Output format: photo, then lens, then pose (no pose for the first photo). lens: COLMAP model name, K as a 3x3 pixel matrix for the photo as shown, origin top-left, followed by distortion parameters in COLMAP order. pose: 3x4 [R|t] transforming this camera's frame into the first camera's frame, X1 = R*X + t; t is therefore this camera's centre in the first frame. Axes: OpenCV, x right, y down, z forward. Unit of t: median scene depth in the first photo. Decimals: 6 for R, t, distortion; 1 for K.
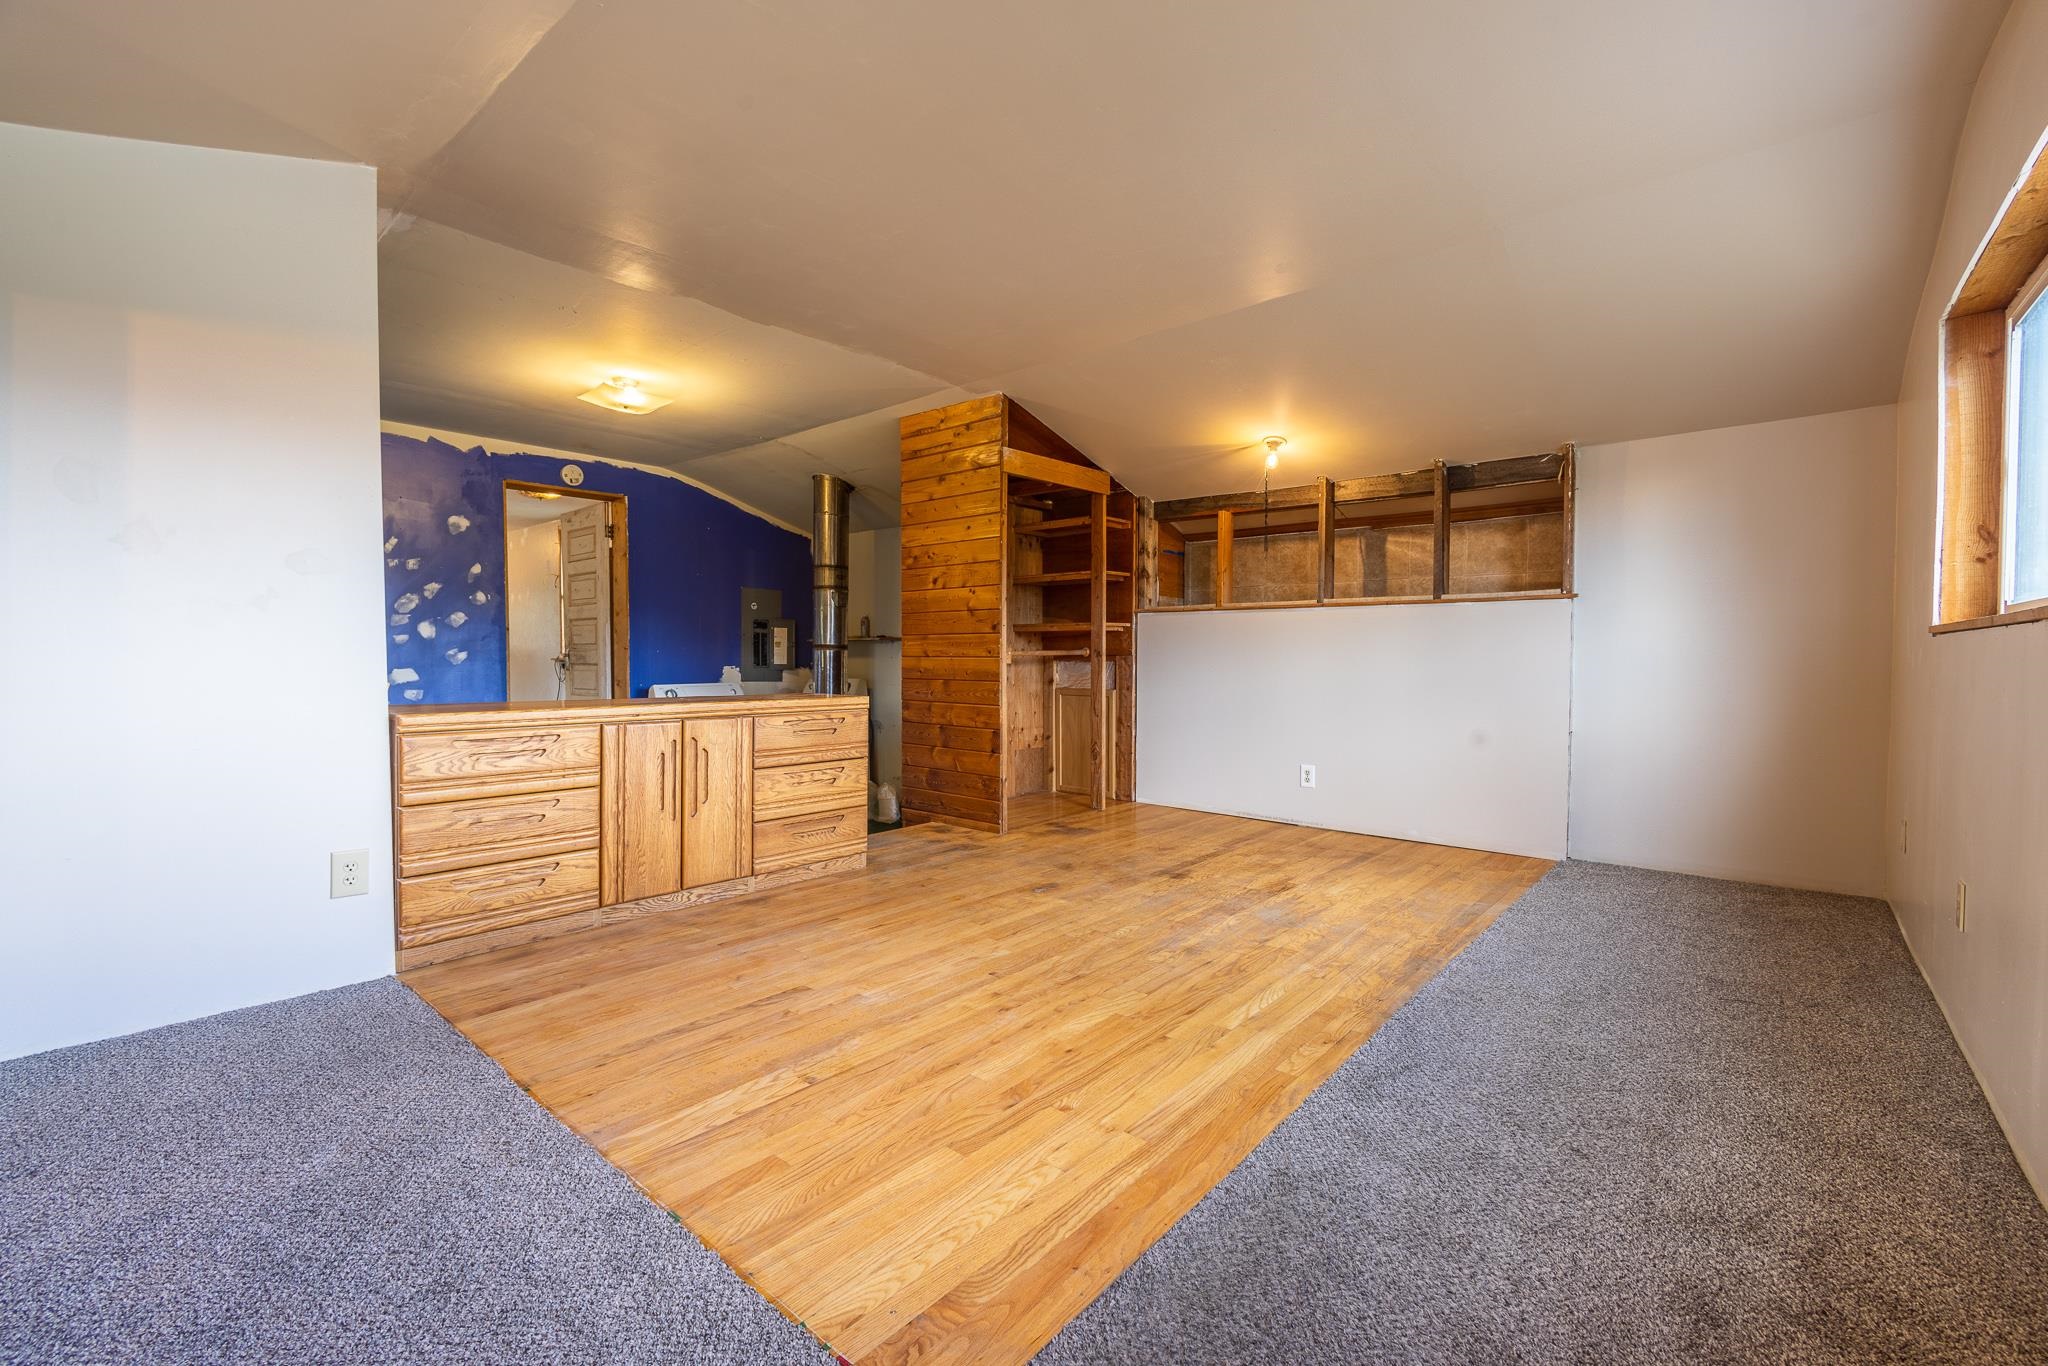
lens RADIAL K [[851.2, 0, 1022.2], [0, 851.2, 684.6], [0, 0, 1]] dist [-0.007503, 0.000009]
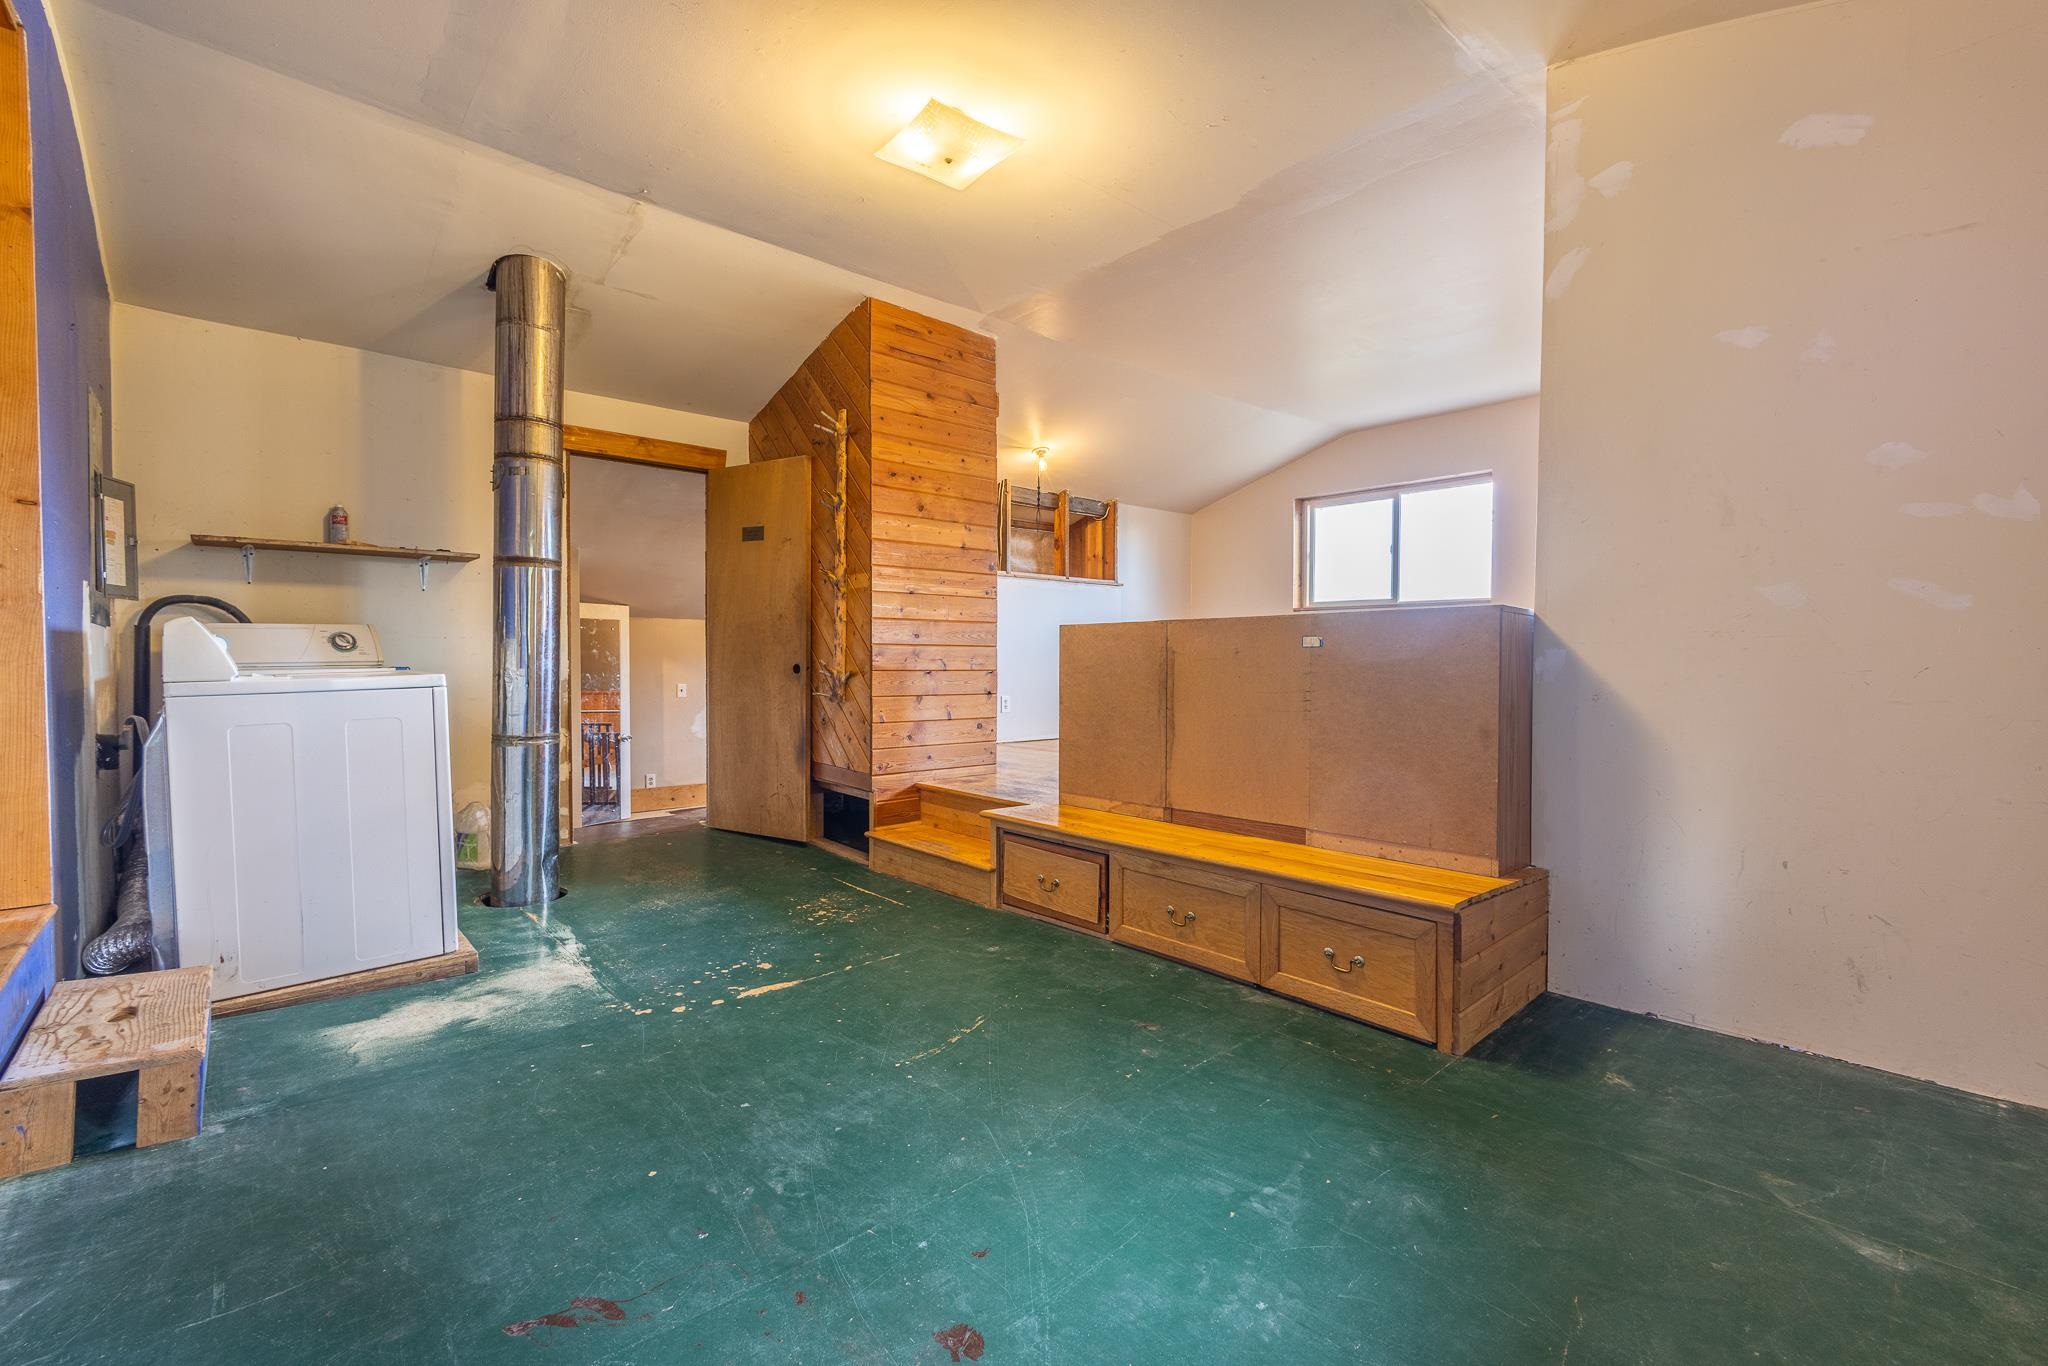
lens RADIAL K [[870.8, 0, 1024.0], [0, 870.8, 683.0], [0, 0, 1]] dist [-0.008739, 0.000249]
pose [[0.130570, -0.032935, 0.990892, -1.367532], [0.031367, 0.999085, 0.029074, 0.053270], [-0.990943, 0.027285, 0.131484, 1.069022]]
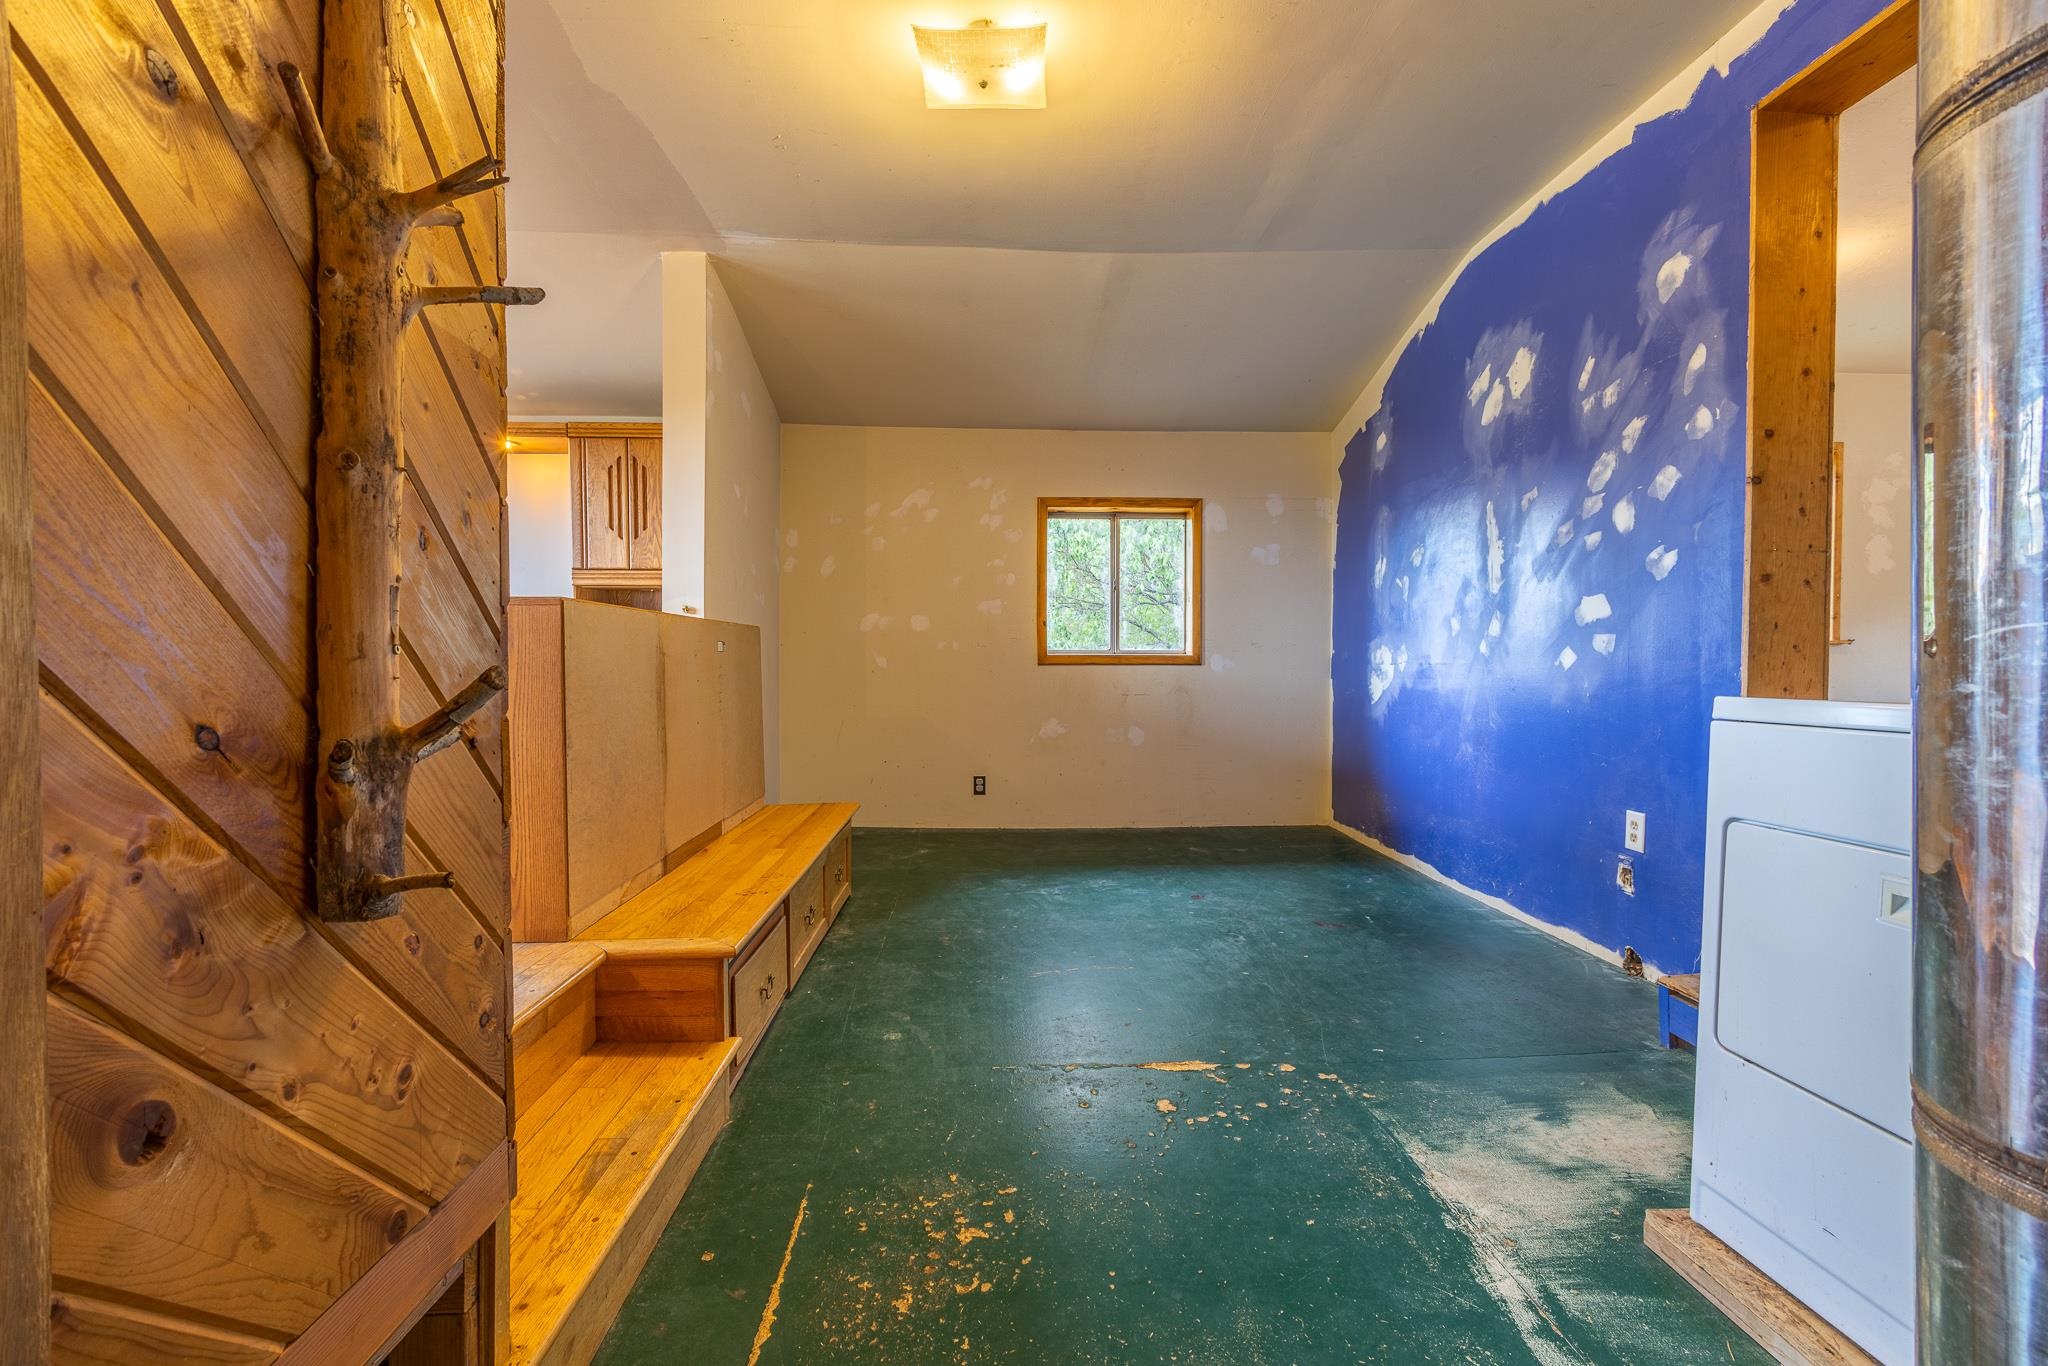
lens RADIAL K [[879.3, 0, 1013.1], [0, 879.3, 681.4], [0, 0, 1]] dist [-0.001645, 0.000110]
pose [[-0.733900, 0.006230, -0.679229, -0.116488], [-0.028850, 0.998770, 0.040334, 0.036967], [0.678645, 0.049197, -0.732817, 1.776466]]
